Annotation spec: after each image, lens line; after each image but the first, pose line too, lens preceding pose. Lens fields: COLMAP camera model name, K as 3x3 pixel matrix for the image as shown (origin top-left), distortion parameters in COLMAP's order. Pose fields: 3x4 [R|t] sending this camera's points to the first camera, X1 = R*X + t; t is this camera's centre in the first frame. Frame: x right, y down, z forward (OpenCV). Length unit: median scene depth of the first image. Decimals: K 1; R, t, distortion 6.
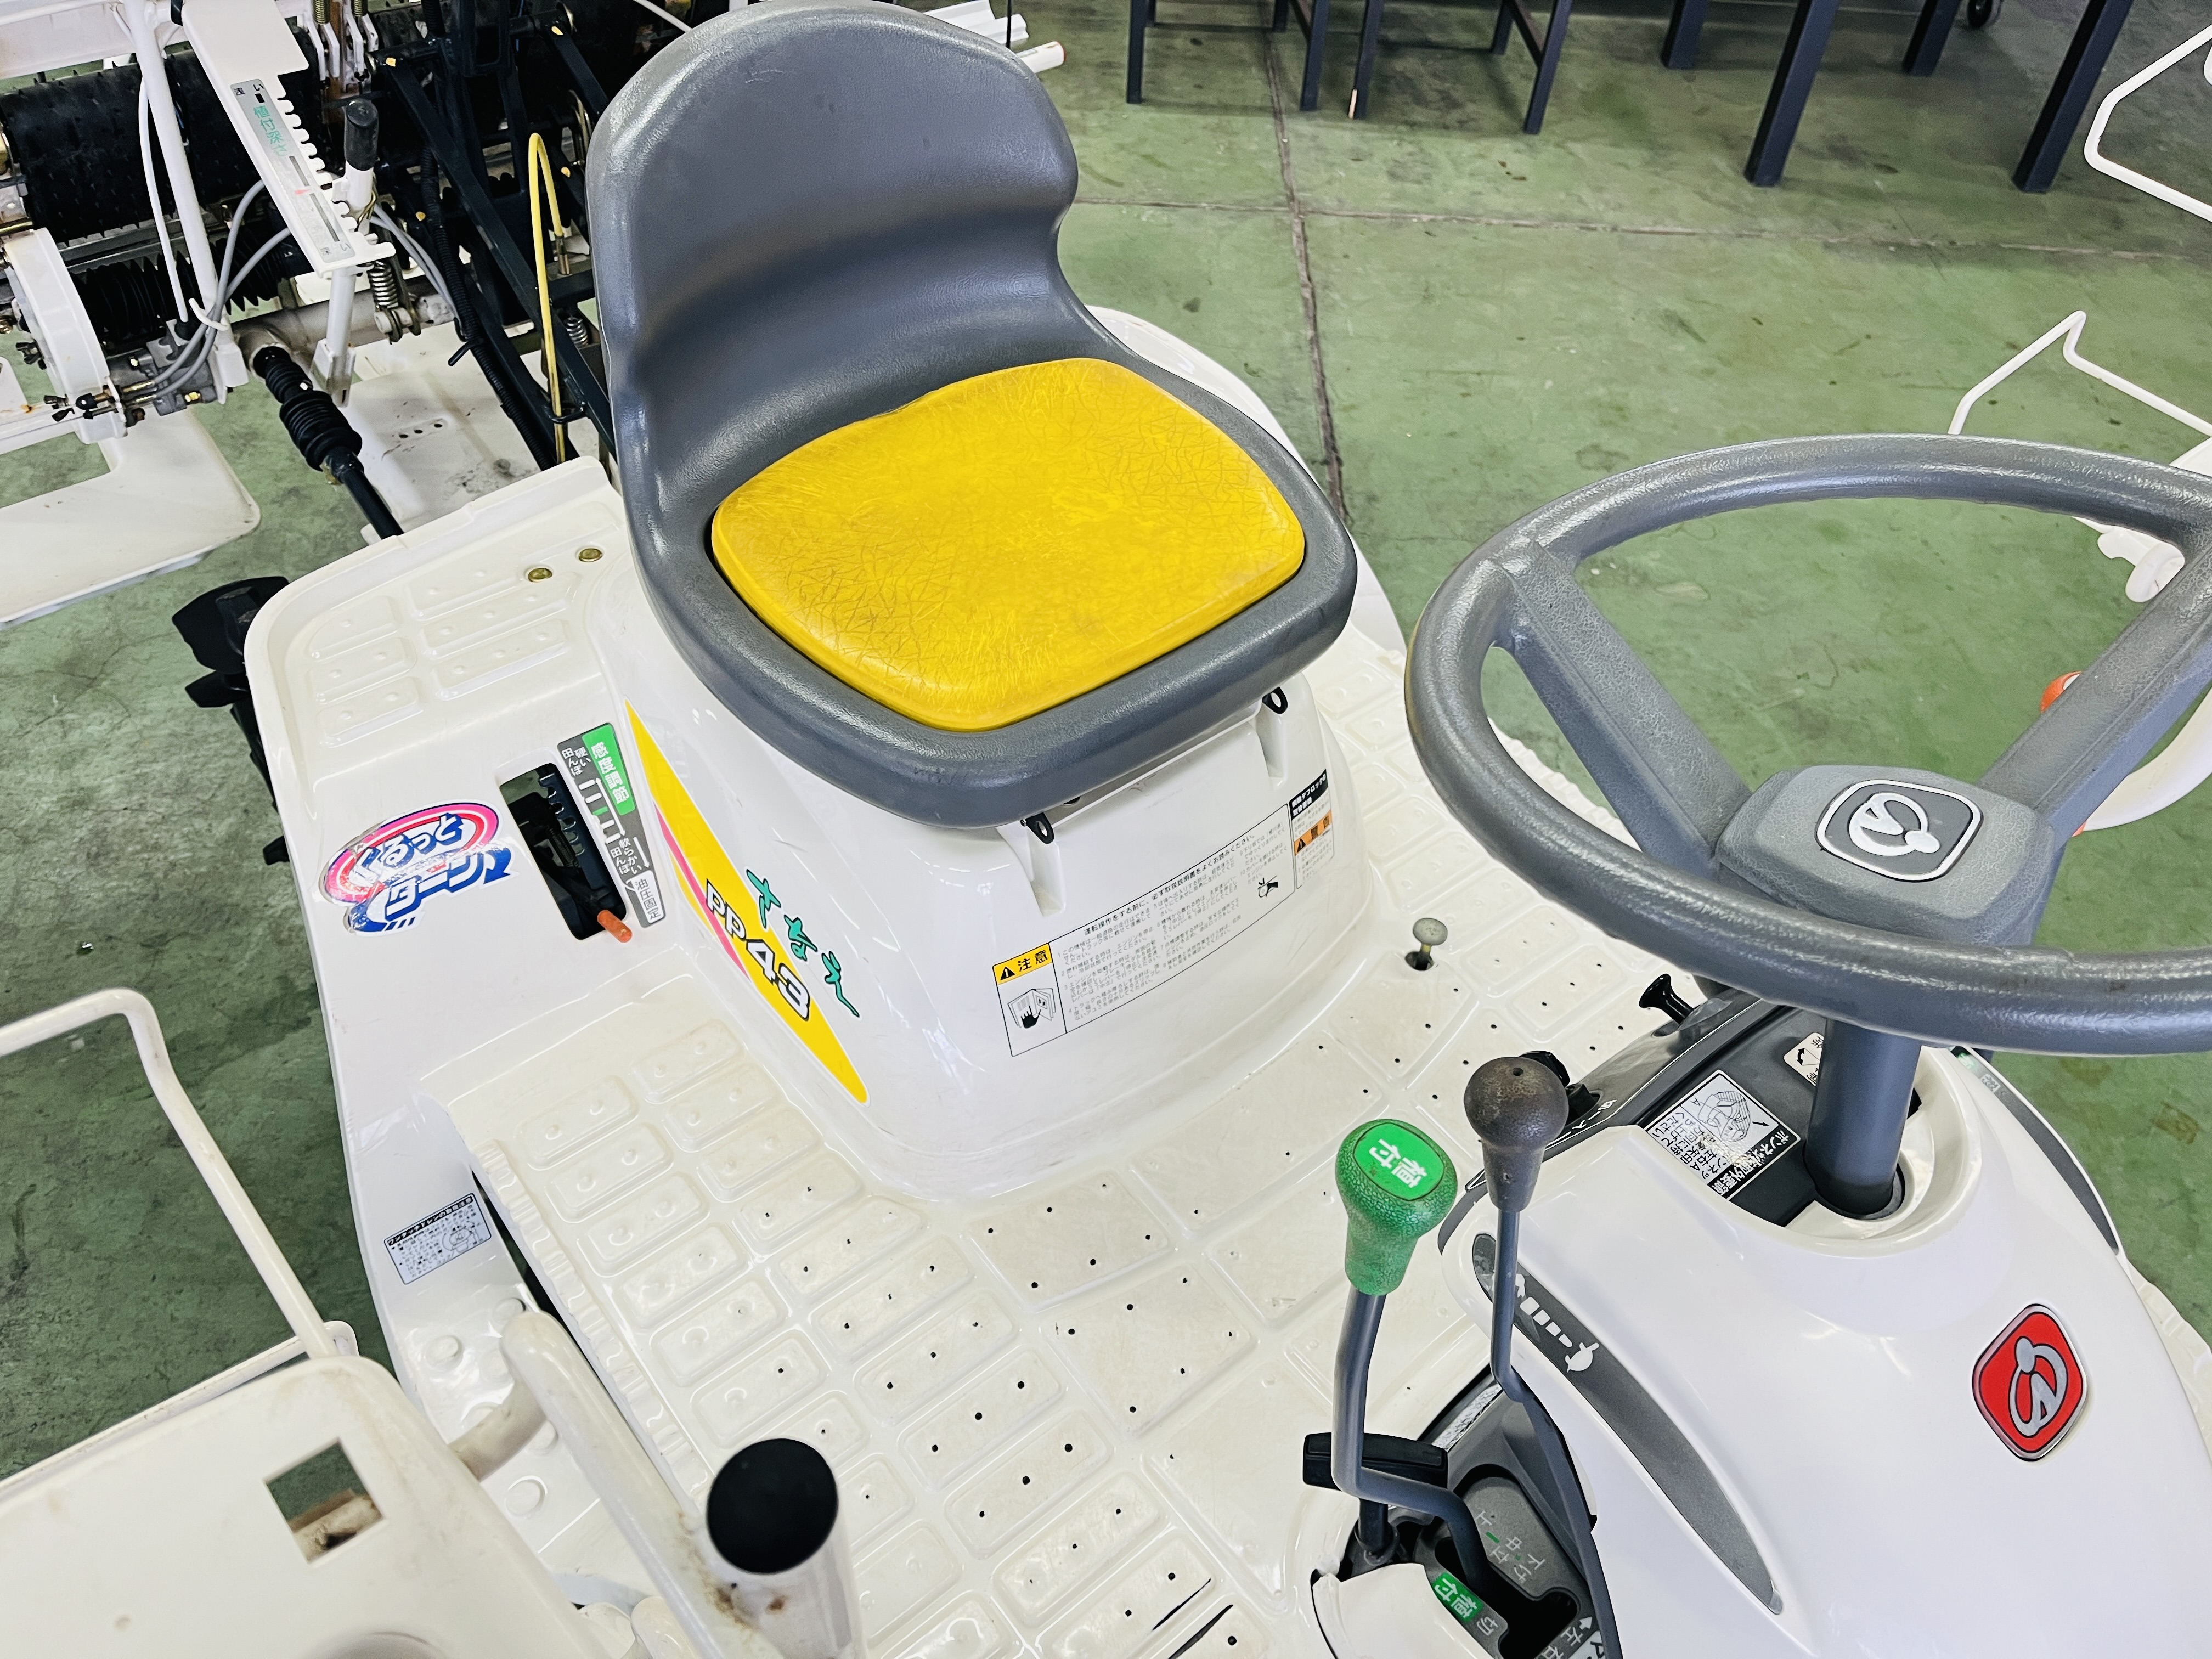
lens RADIAL K [[1676.7, 0, 1101.8], [0, 1676.7, 805.9], [0, 0, 1]] dist [0.103531, -0.160081]
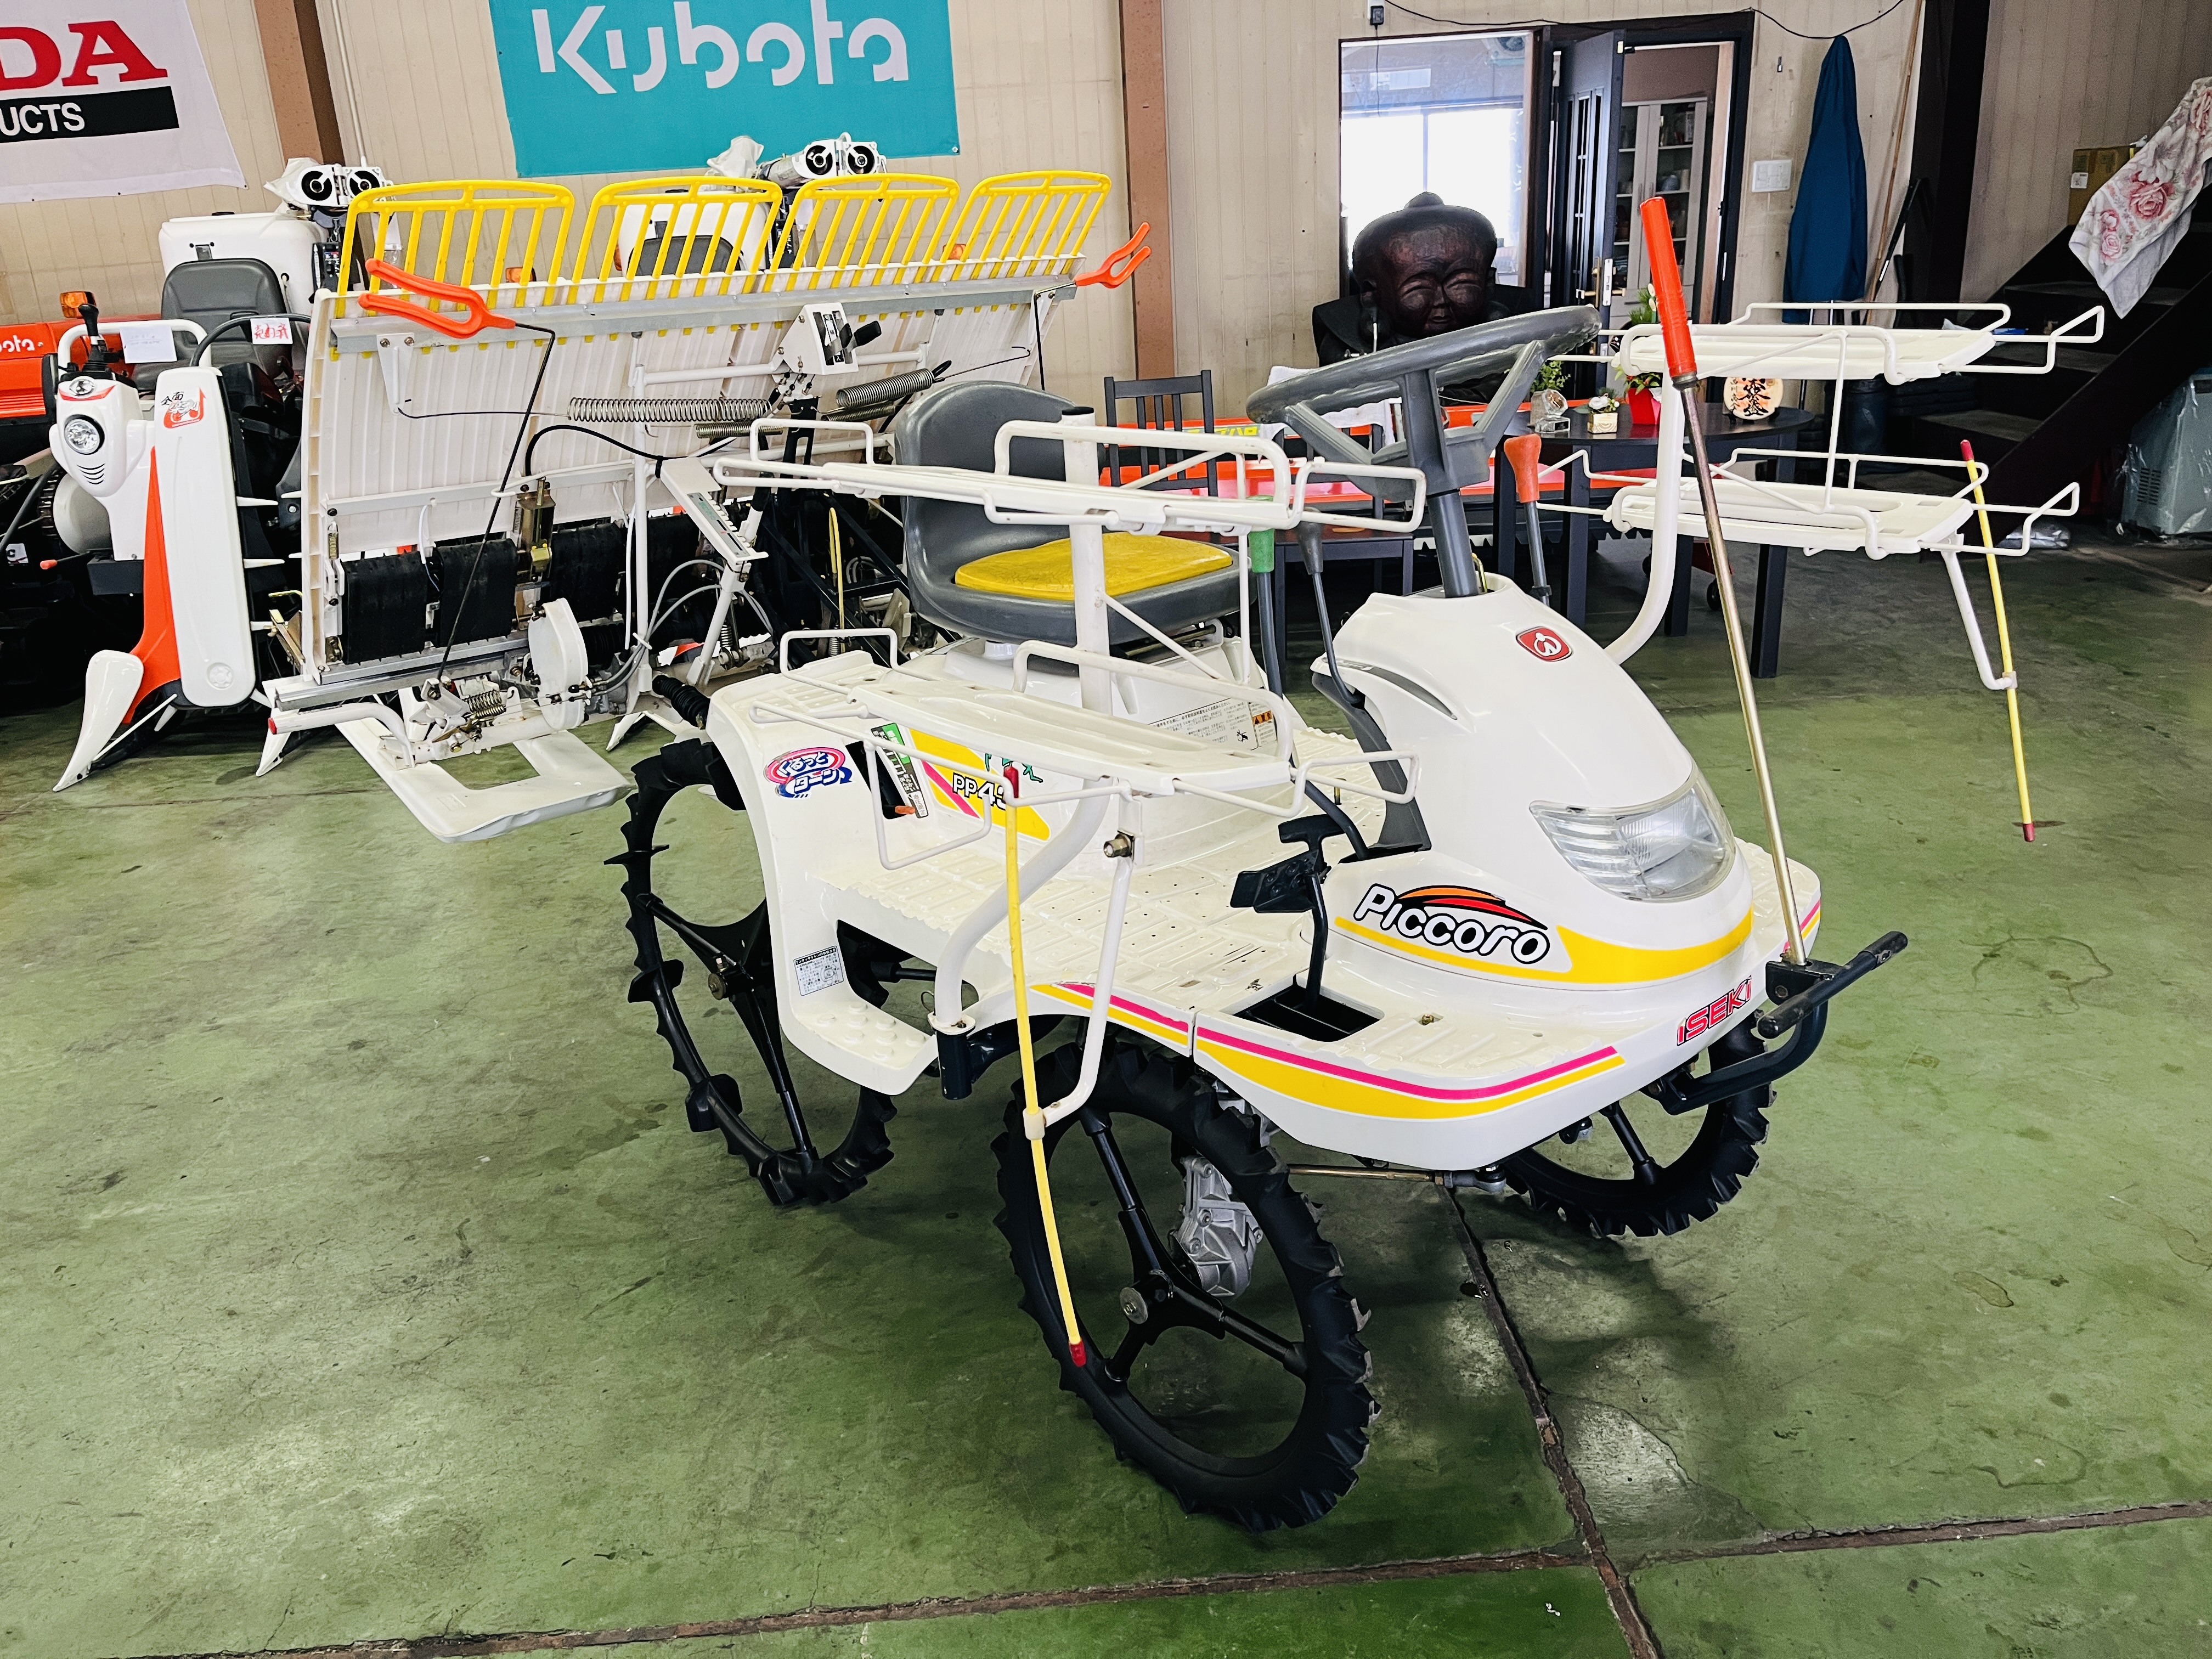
lens RADIAL K [[1633.5, 0, 1095.1], [0, 1633.5, 820.7], [0, 0, 1]] dist [0.090723, -0.138722]
pose [[0.993608, -0.112505, 0.009216, -0.063742], [0.105088, 0.892106, -0.439434, 0.619758], [0.041217, 0.437594, 0.898227, -0.429473]]
